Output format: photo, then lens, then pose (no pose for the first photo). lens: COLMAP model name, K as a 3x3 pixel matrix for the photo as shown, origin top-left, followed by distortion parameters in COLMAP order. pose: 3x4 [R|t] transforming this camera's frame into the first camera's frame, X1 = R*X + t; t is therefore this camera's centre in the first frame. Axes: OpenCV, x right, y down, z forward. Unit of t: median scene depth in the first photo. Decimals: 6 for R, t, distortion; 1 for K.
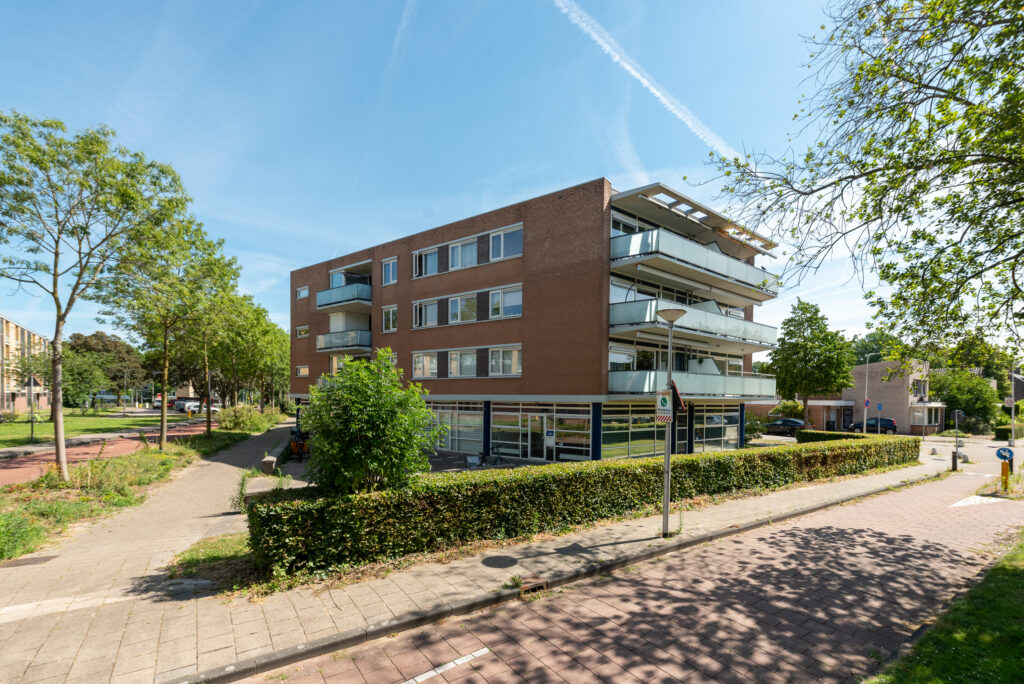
lens RADIAL K [[414.8, 0, 596.3], [0, 414.8, 393.5], [0, 0, 1]] dist [-0.001901, -0.000157]
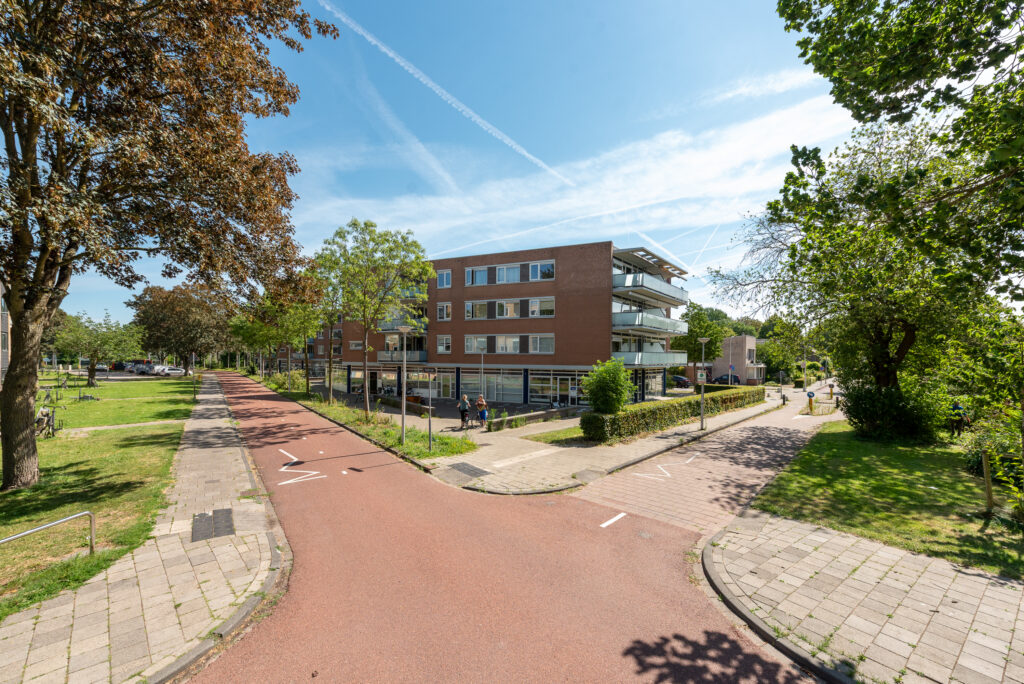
lens RADIAL K [[403.0, 0, 512.0], [0, 403.0, 342.0], [0, 0, 1]] dist [0.001224, 0.000065]
pose [[0.982392, 0.004169, 0.186784, -0.611436], [-0.001541, 0.999898, -0.014212, -0.061846], [-0.186825, 0.013674, 0.982298, -0.501564]]
